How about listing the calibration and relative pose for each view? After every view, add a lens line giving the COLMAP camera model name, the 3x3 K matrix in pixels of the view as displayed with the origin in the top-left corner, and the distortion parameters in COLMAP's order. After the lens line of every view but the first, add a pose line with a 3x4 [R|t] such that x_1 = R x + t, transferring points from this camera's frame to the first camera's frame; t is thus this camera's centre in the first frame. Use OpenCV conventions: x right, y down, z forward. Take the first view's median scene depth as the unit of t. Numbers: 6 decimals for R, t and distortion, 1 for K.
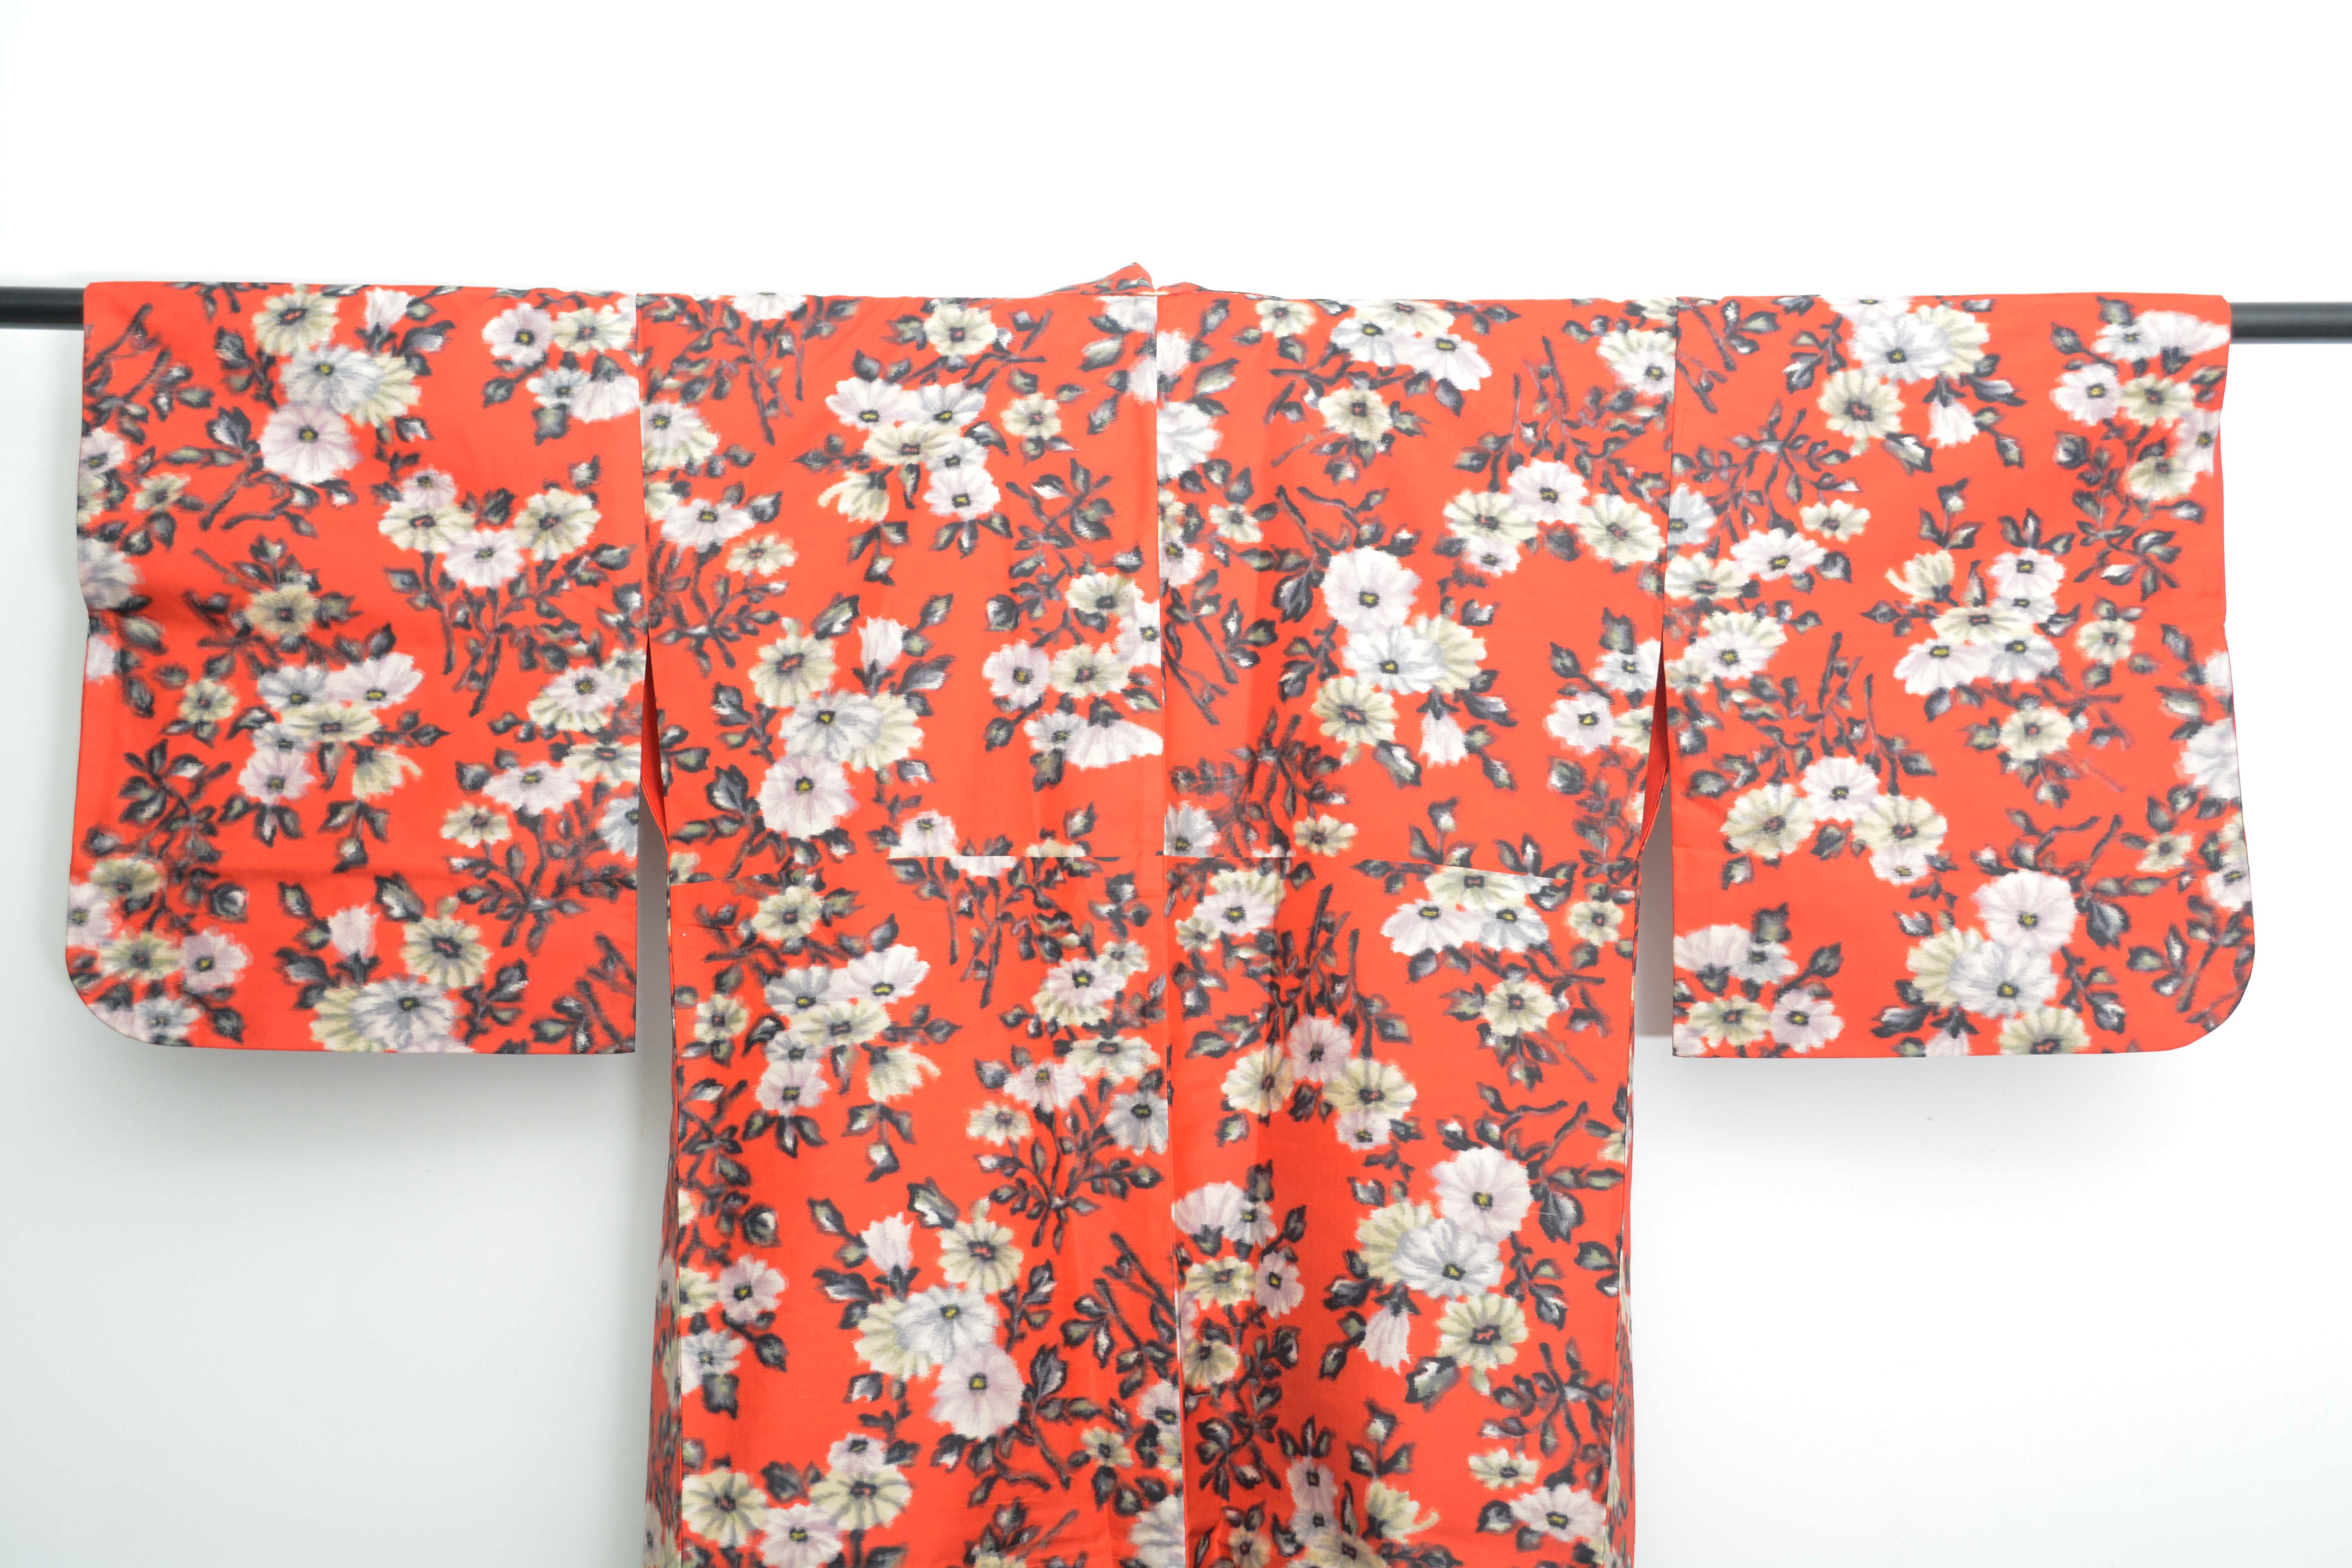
lens RADIAL K [[2877.7, 0, 1176.0], [0, 2877.7, 784.0], [0, 0, 1]] dist [0.001737, -0.001573]
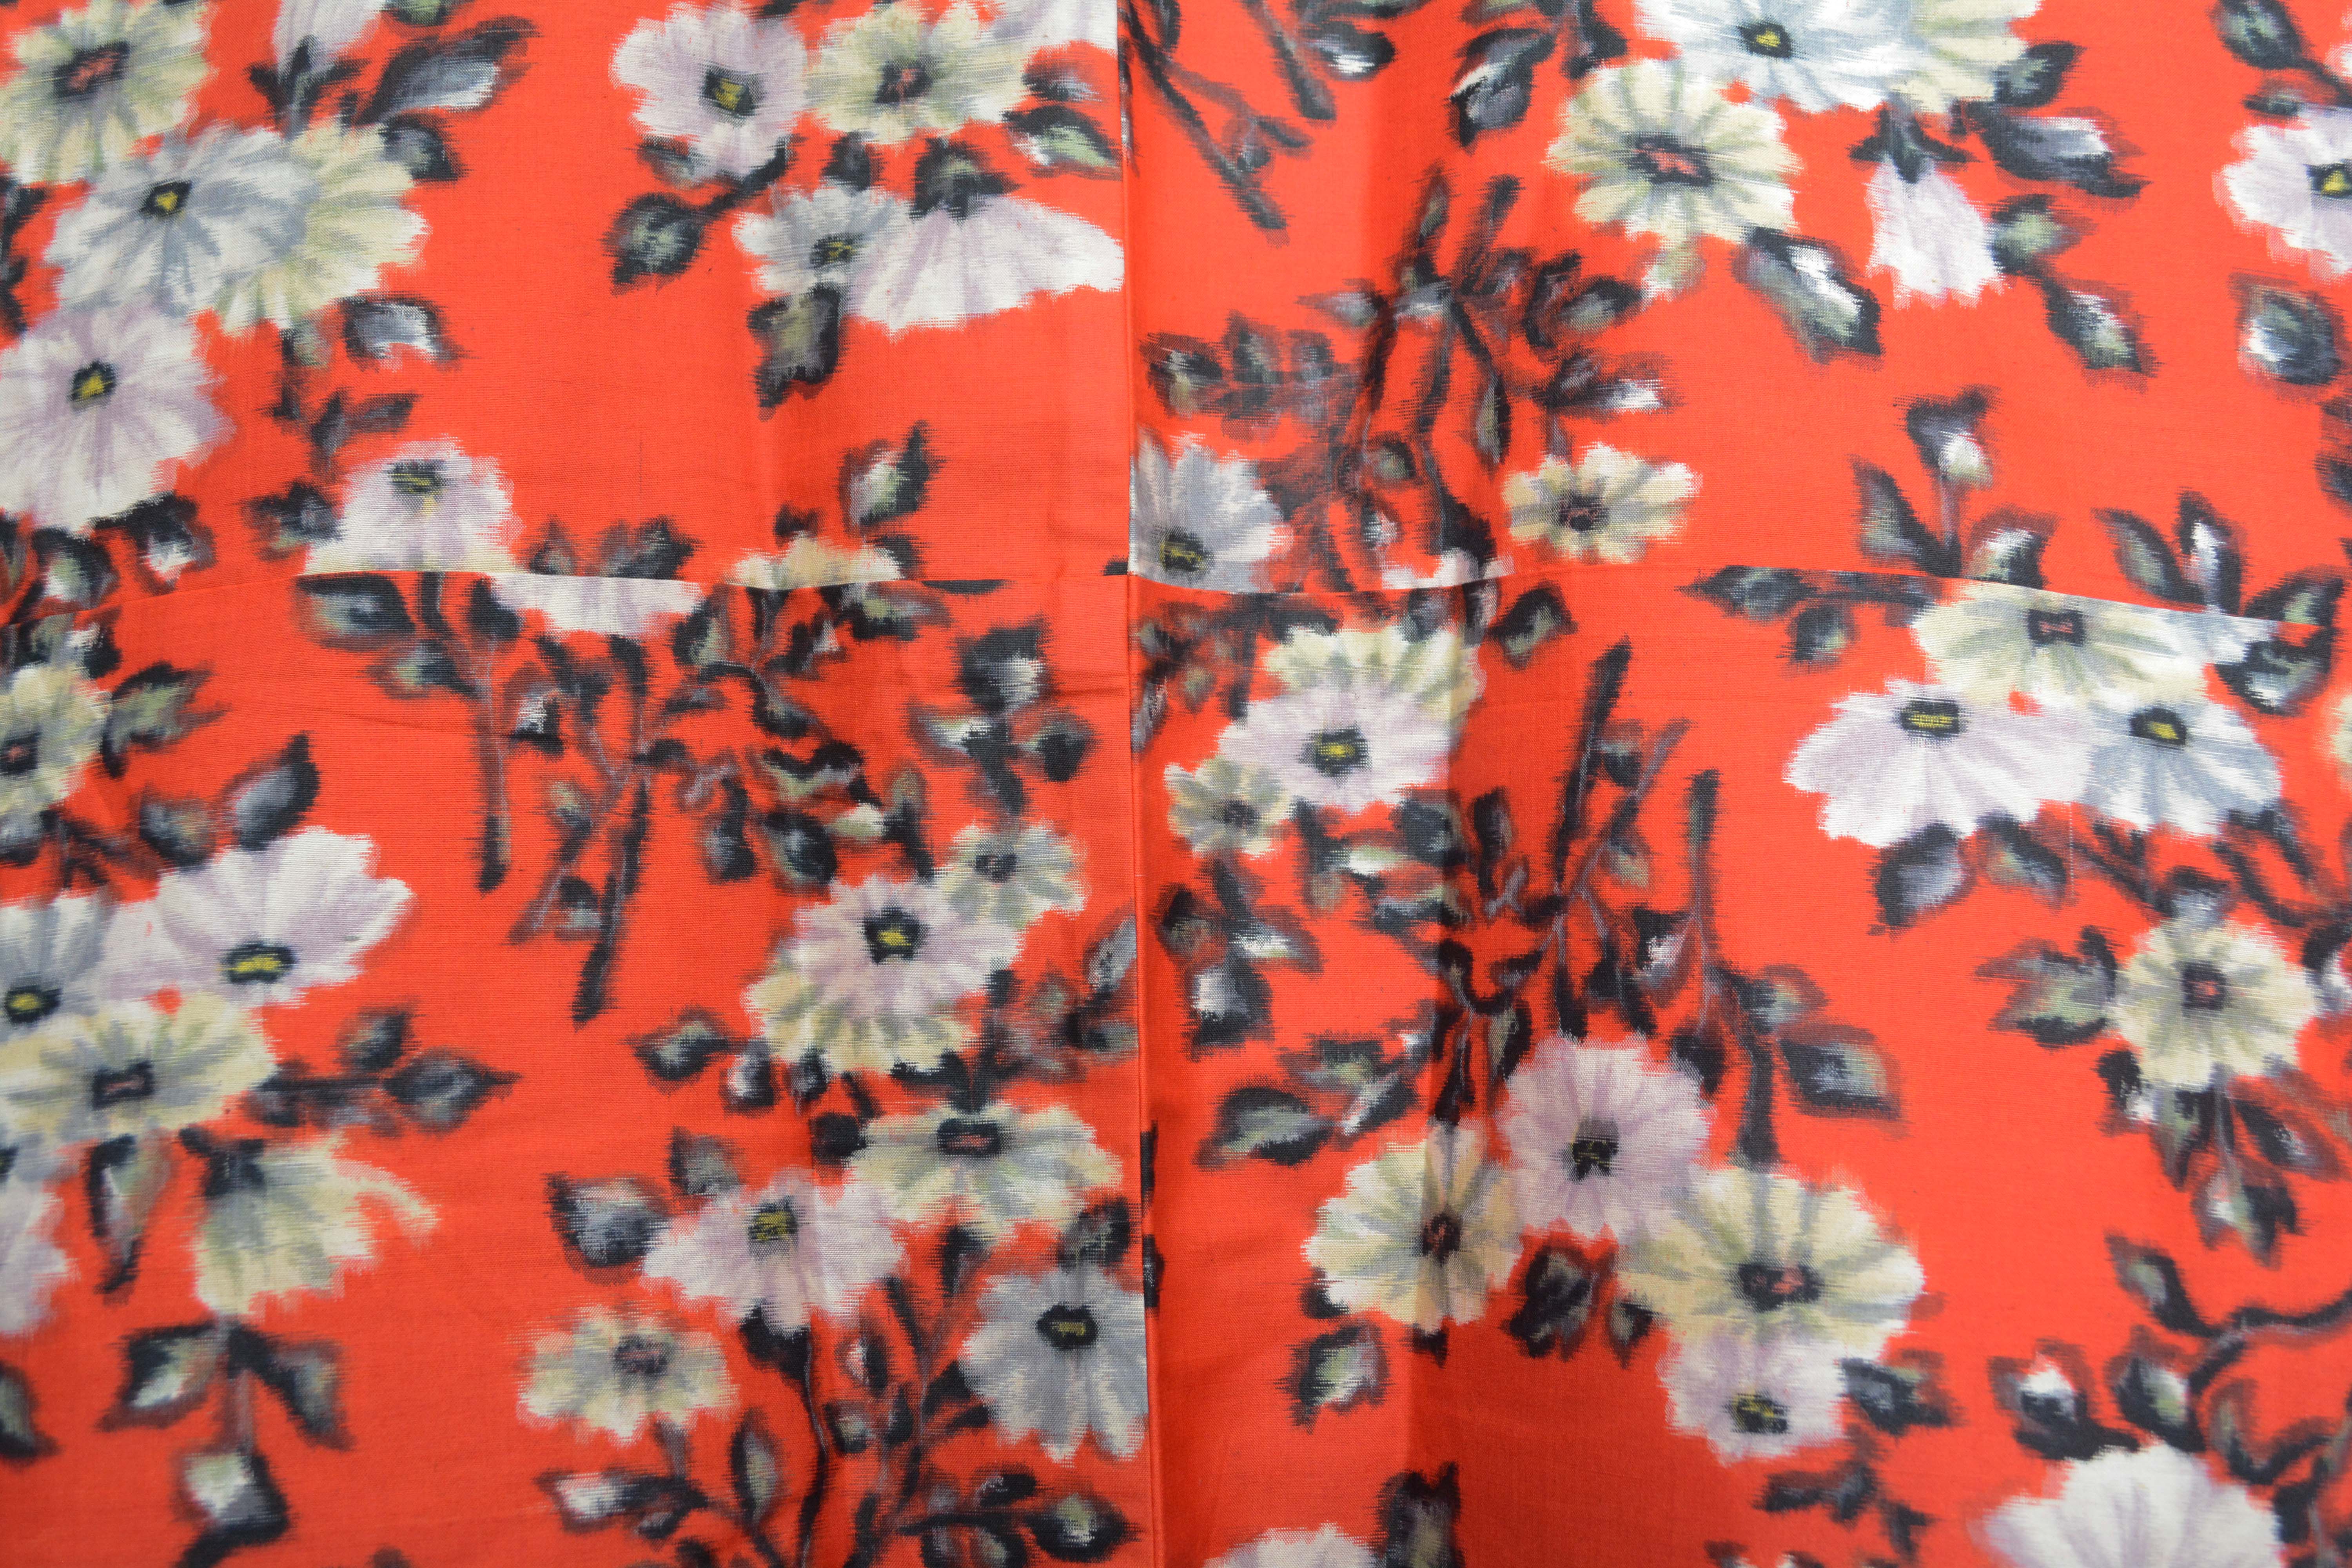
lens RADIAL K [[2408.6, 0, 1176.0], [0, 2408.6, 784.0], [0, 0, 1]] dist [-0.044482, 0.001349]
pose [[0.999516, -0.012174, -0.028626, 0.009410], [0.011003, 0.999111, -0.040686, 0.061840], [0.029096, 0.040352, 0.998762, 0.716501]]
